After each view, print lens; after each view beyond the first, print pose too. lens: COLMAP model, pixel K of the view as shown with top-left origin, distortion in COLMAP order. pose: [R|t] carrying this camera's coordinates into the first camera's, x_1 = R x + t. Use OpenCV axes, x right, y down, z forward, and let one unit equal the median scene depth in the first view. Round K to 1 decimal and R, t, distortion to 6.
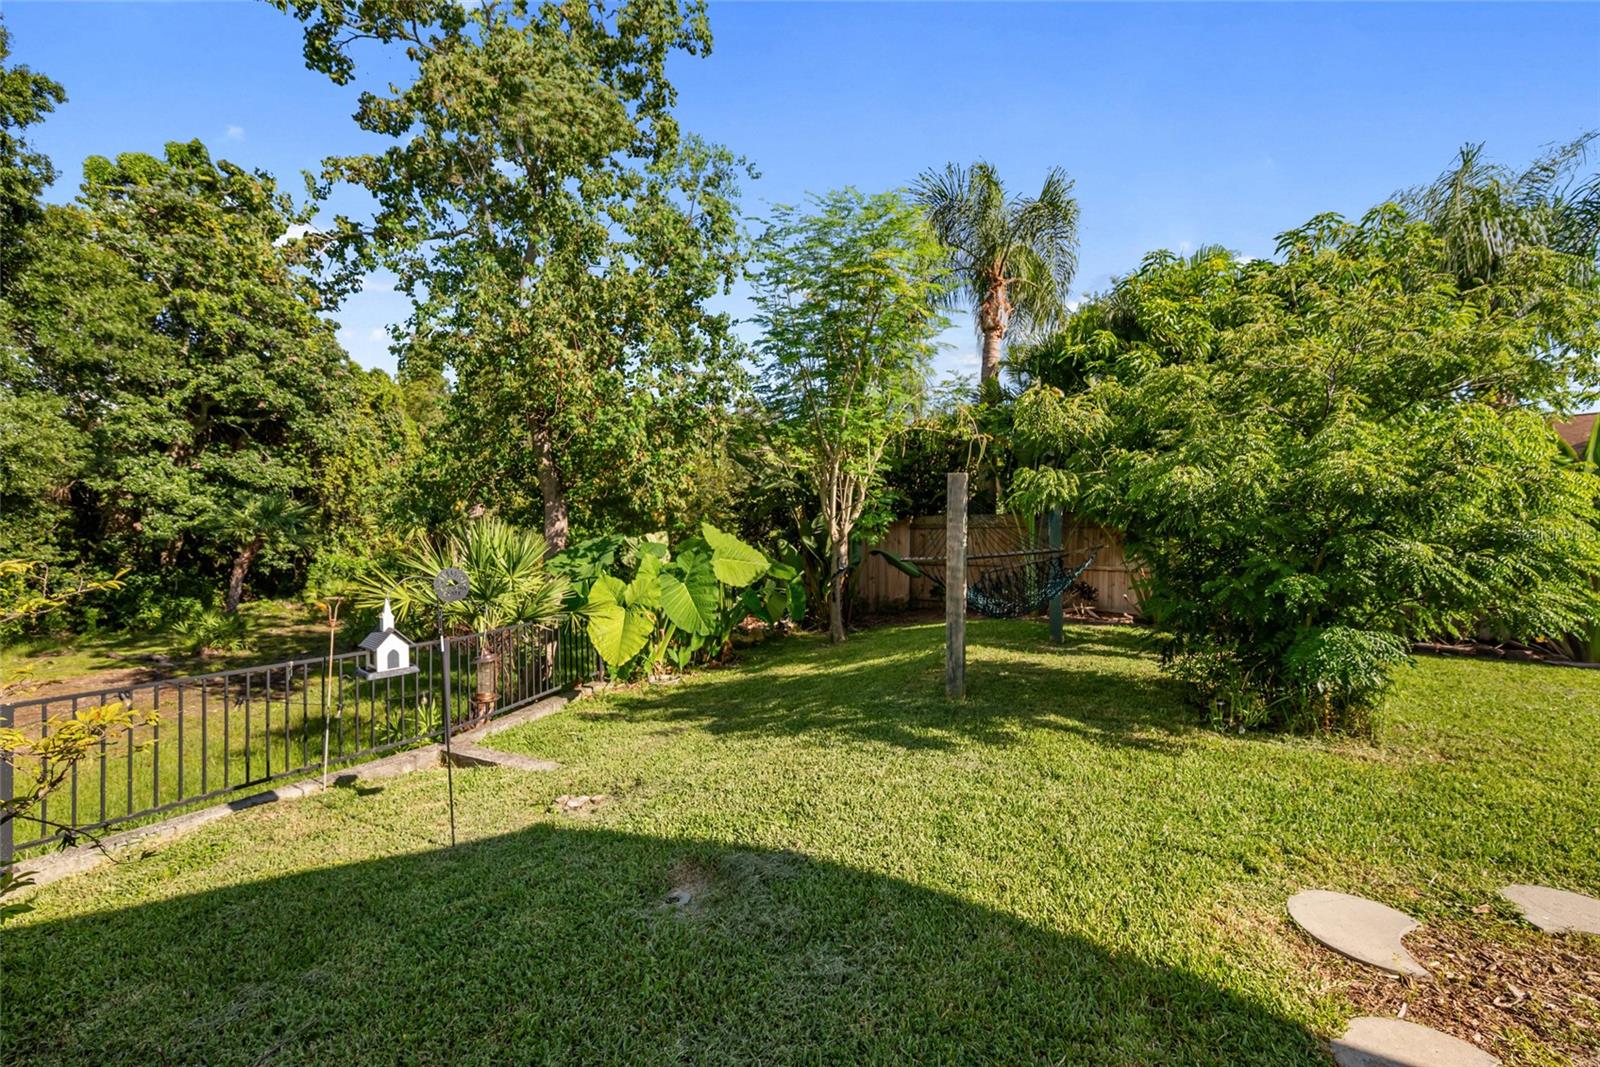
lens RADIAL K [[635.3, 0, 802.2], [0, 635.3, 534.5], [0, 0, 1]] dist [-0.002545, 0.000650]
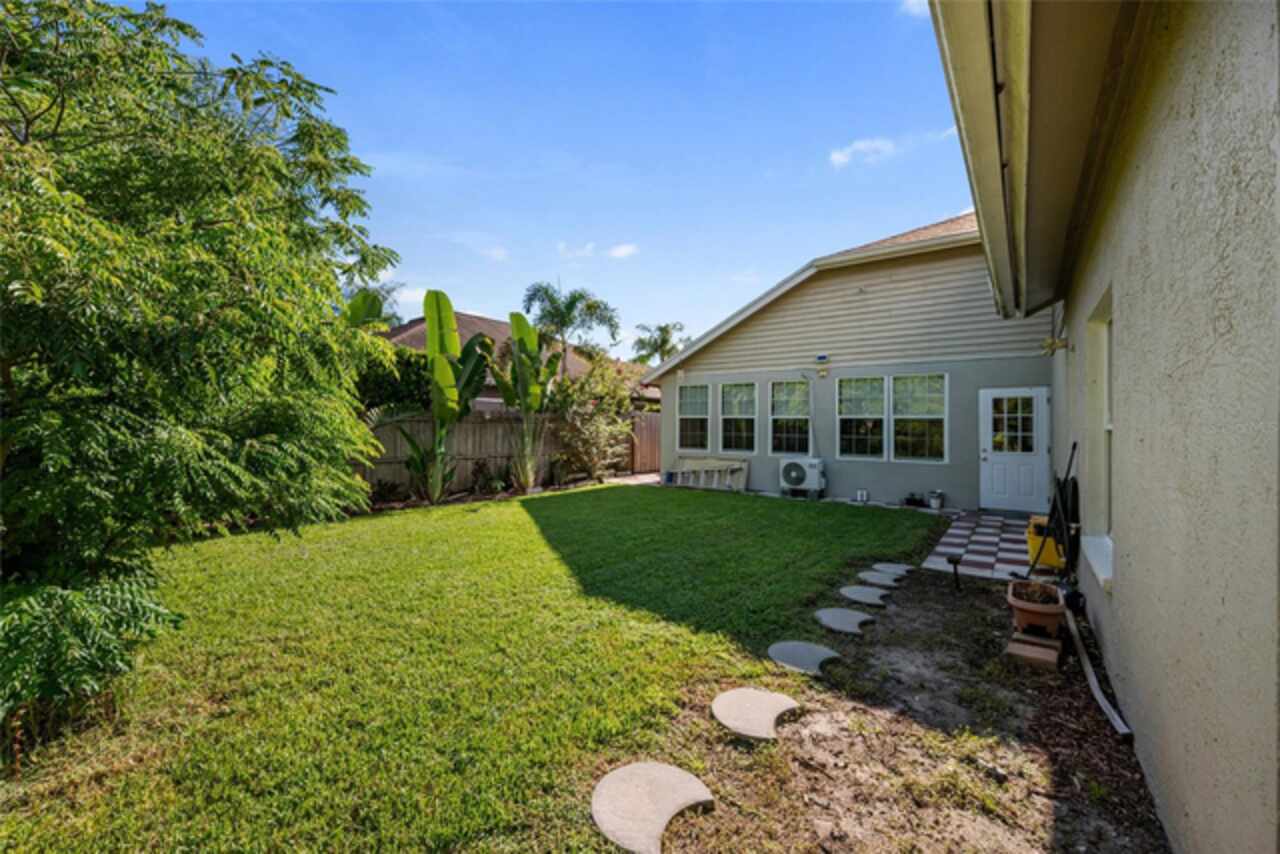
lens RADIAL K [[508.2, 0, 641.0], [0, 508.2, 424.1], [0, 0, 1]] dist [-0.002545, 0.000650]
pose [[0.069701, -0.004812, 0.997556, 0.208734], [-0.002132, 0.999985, 0.004972, 0.002700], [-0.997566, -0.002474, 0.069690, 0.212284]]
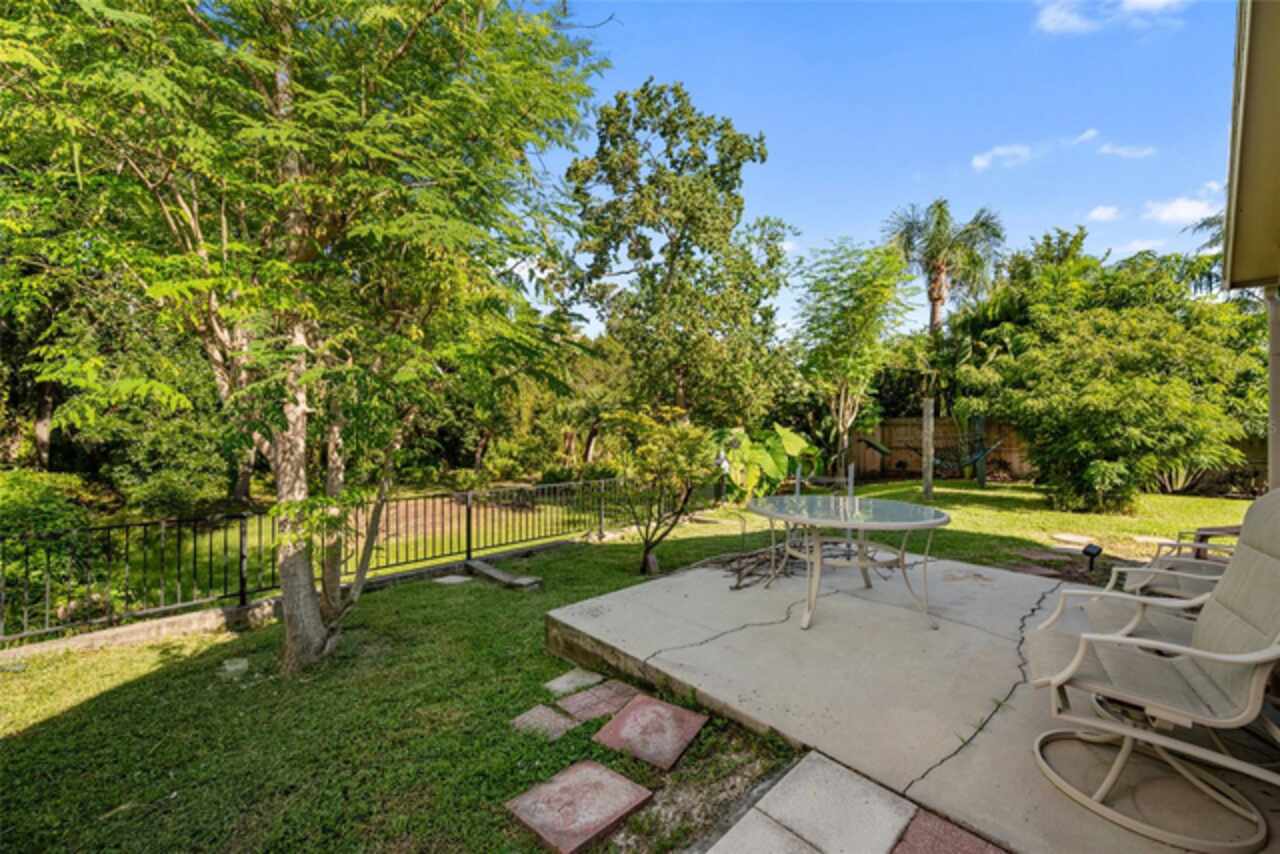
lens RADIAL K [[508.2, 0, 638.6], [0, 508.2, 431.0], [0, 0, 1]] dist [-0.002545, 0.000650]
pose [[0.974662, -0.000279, -0.223682, -0.214913], [-0.000602, 0.999992, -0.003871, 0.013977], [0.223682, 0.003908, 0.974654, -0.595960]]
